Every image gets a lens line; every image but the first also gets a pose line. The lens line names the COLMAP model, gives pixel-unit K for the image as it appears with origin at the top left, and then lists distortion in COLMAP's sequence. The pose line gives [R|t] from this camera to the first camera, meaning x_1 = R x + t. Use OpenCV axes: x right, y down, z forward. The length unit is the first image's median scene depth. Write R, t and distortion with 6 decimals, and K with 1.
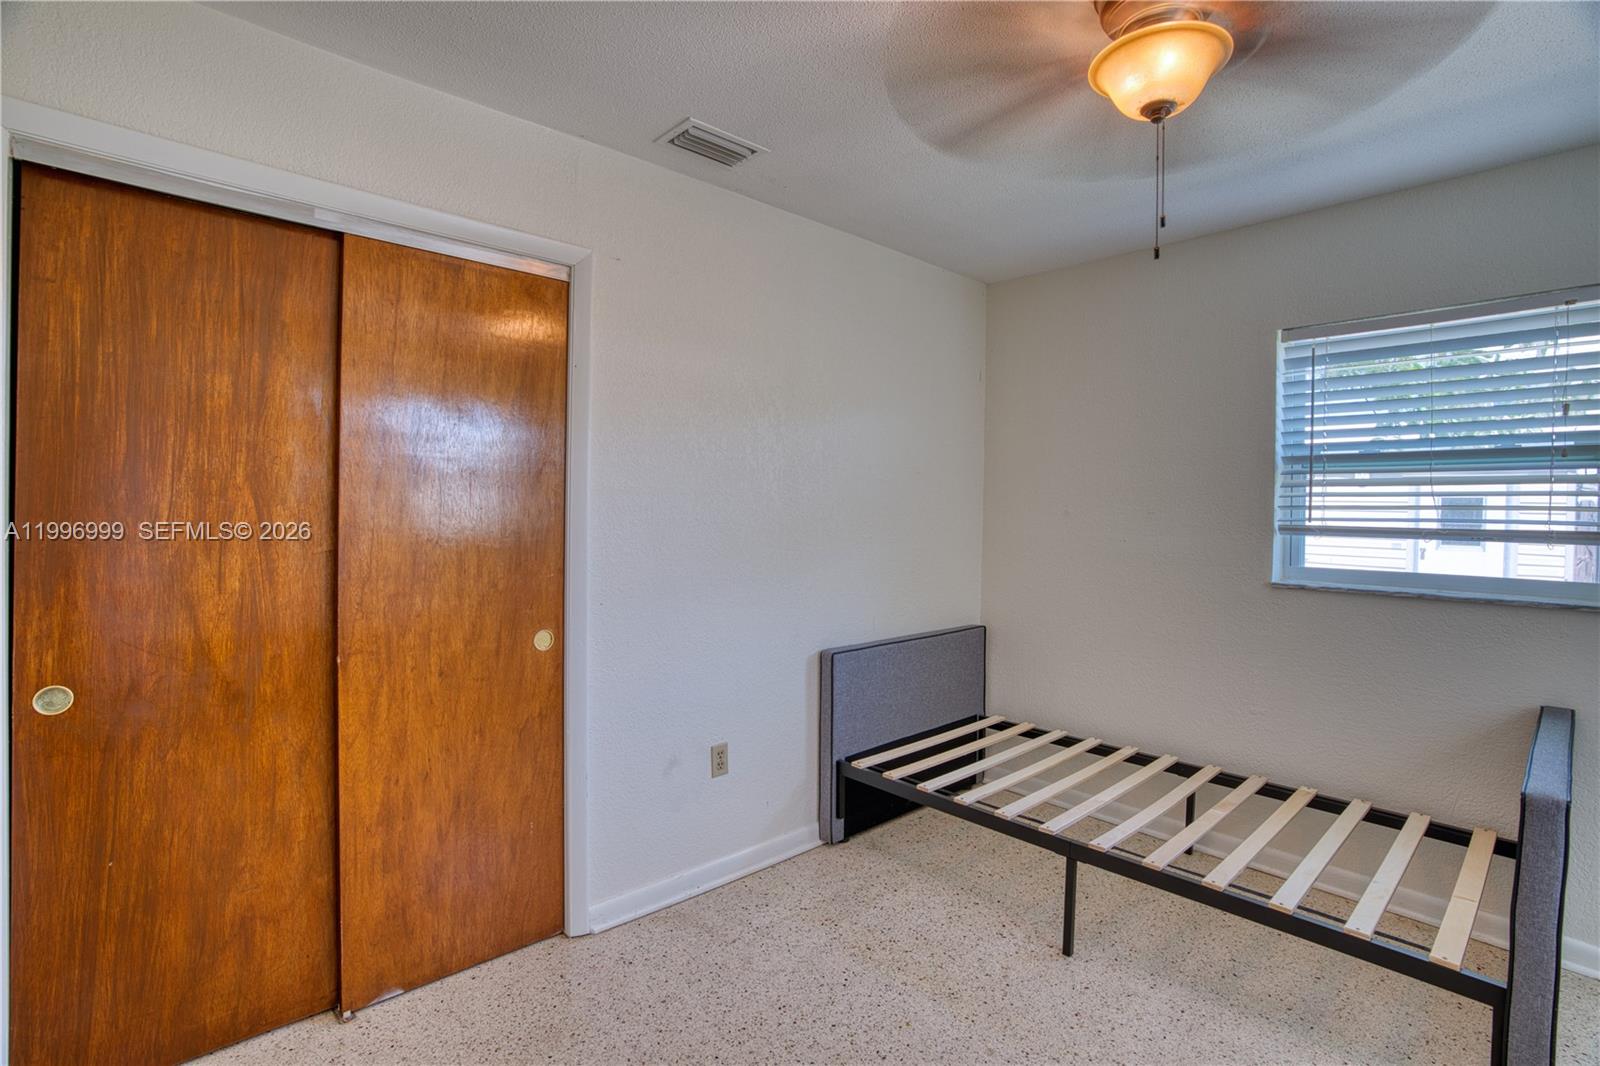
lens RADIAL K [[741.5, 0, 803.1], [0, 741.5, 534.4], [0, 0, 1]] dist [-0.057447, 0.030976]
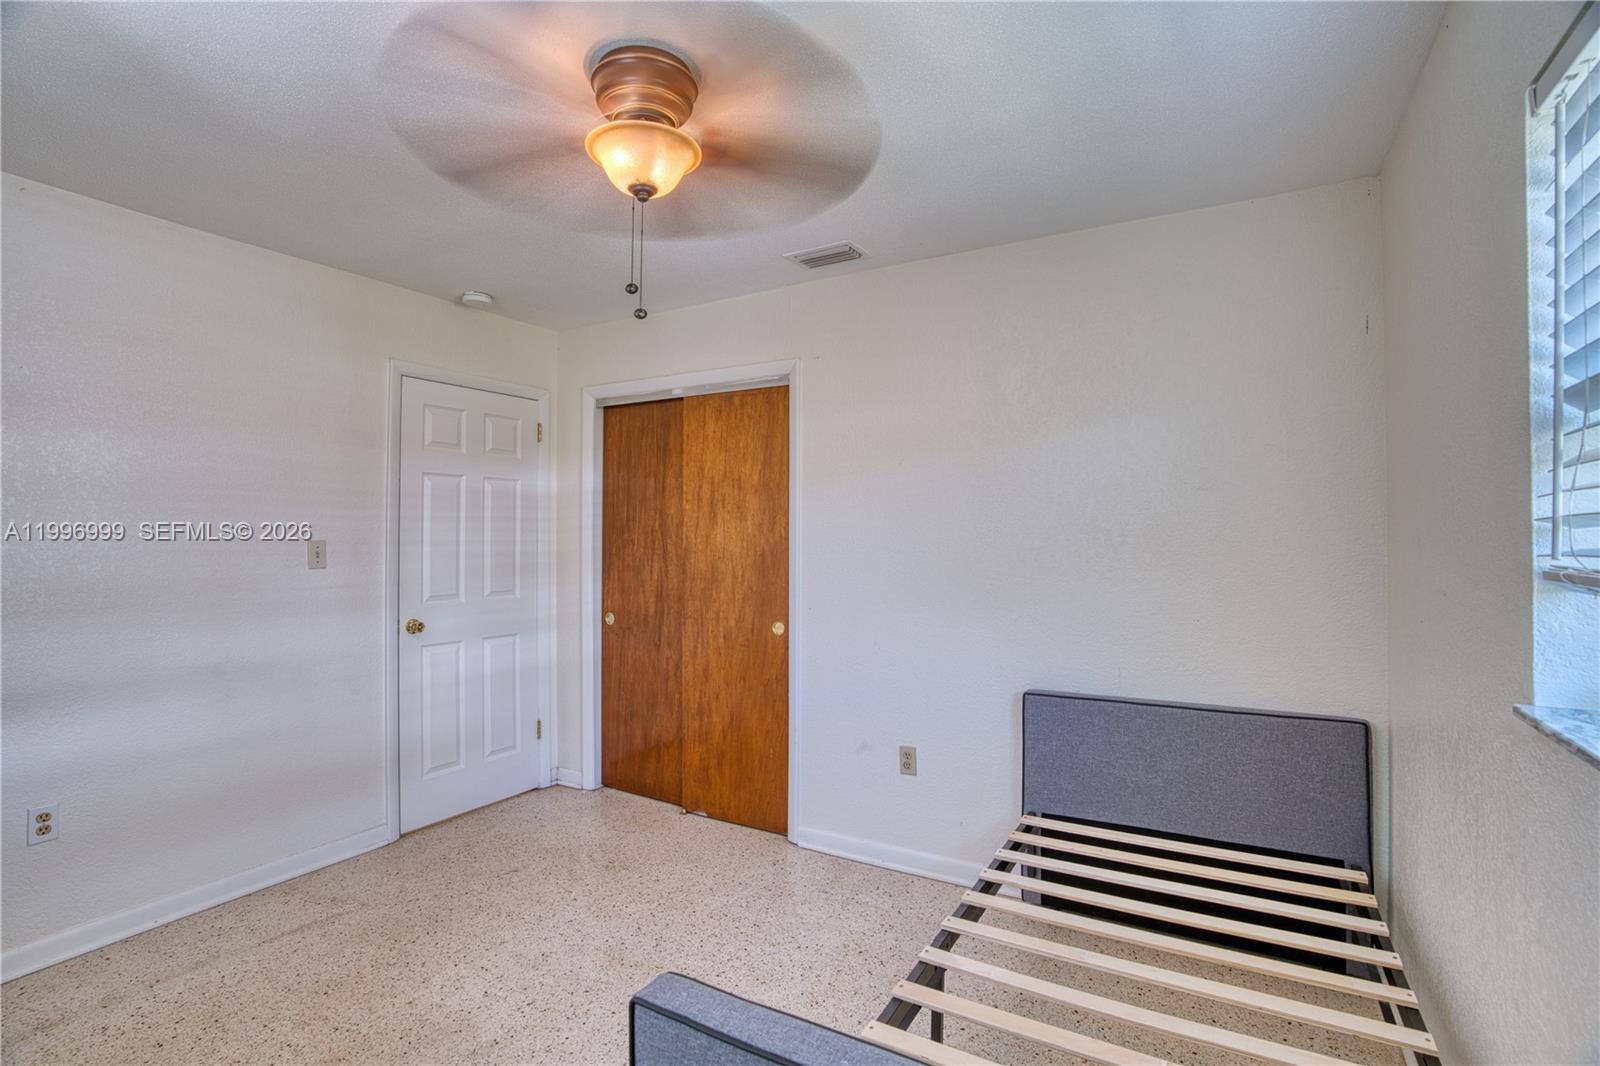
lens RADIAL K [[741.5, 0, 803.1], [0, 741.5, 534.4], [0, 0, 1]] dist [-0.057447, 0.030976]
pose [[0.315218, -0.012599, -0.948936, 1.177365], [-0.027217, 0.999381, -0.022309, -0.014829], [0.948629, 0.032859, 0.314680, 0.618033]]
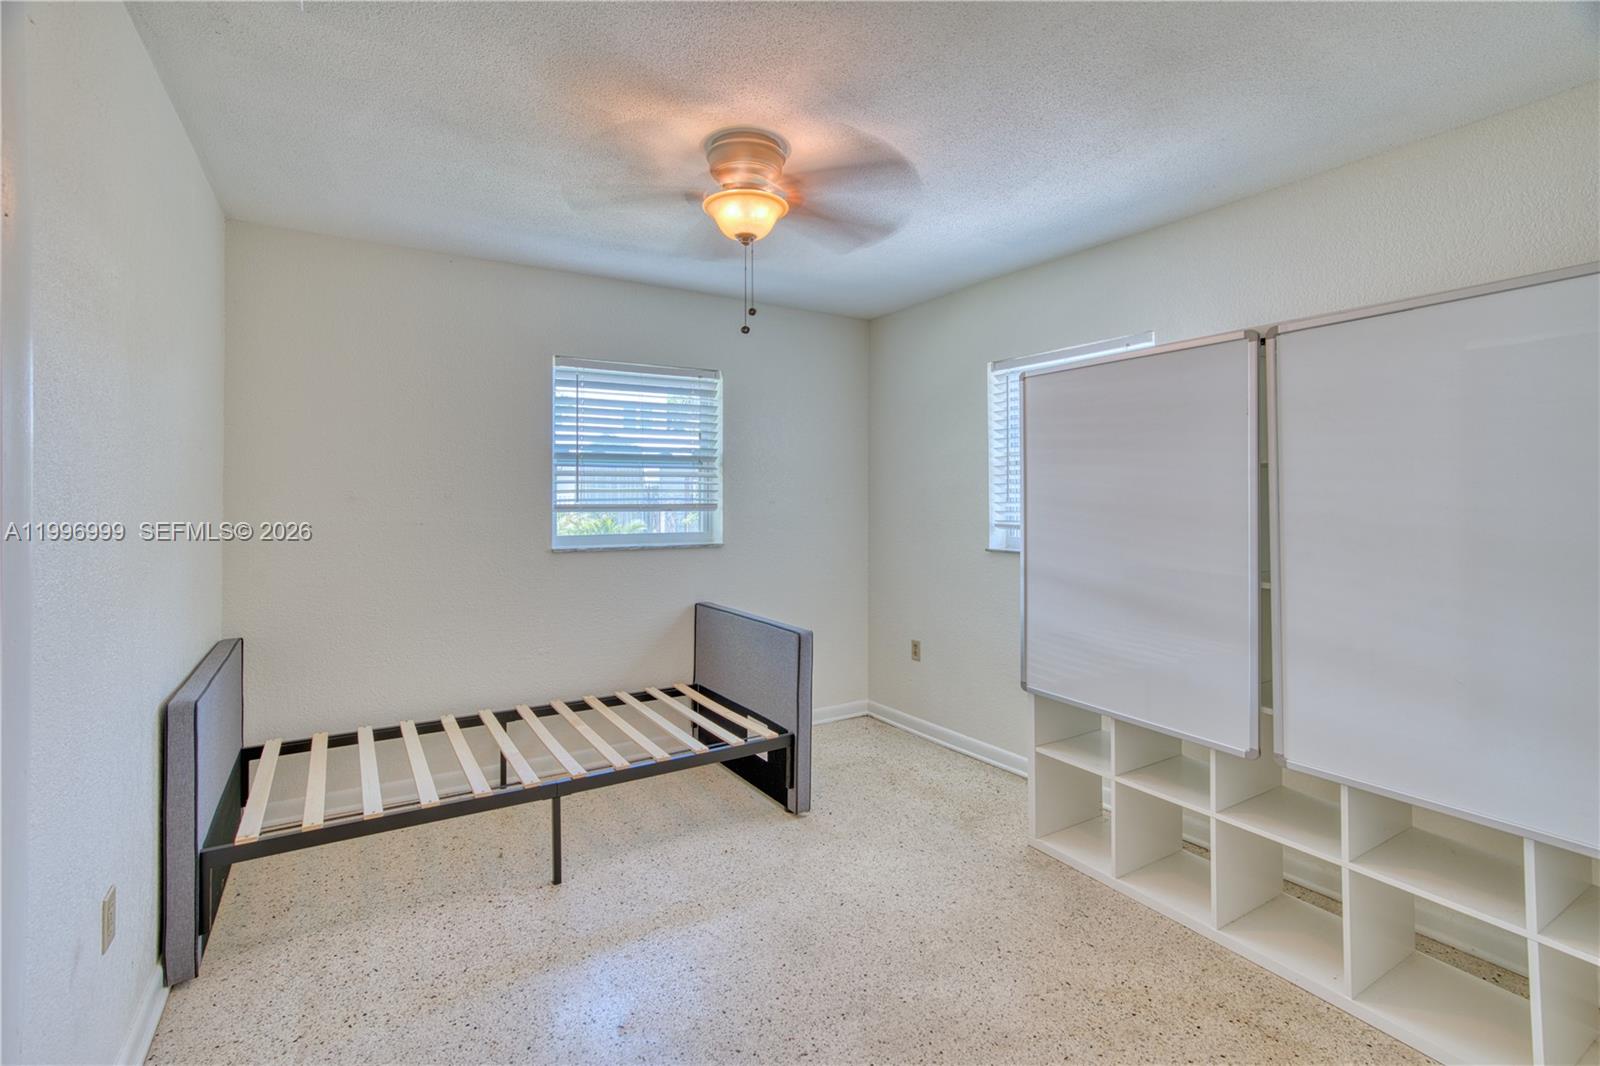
lens RADIAL K [[732.3, 0, 805.4], [0, 732.3, 498.4], [0, 0, 1]] dist [-0.059197, 0.029092]
pose [[0.193659, -0.012885, 0.980984, -0.716737], [0.037567, 0.999278, 0.005710, -0.019800], [-0.980349, 0.035747, 0.194003, 0.410423]]
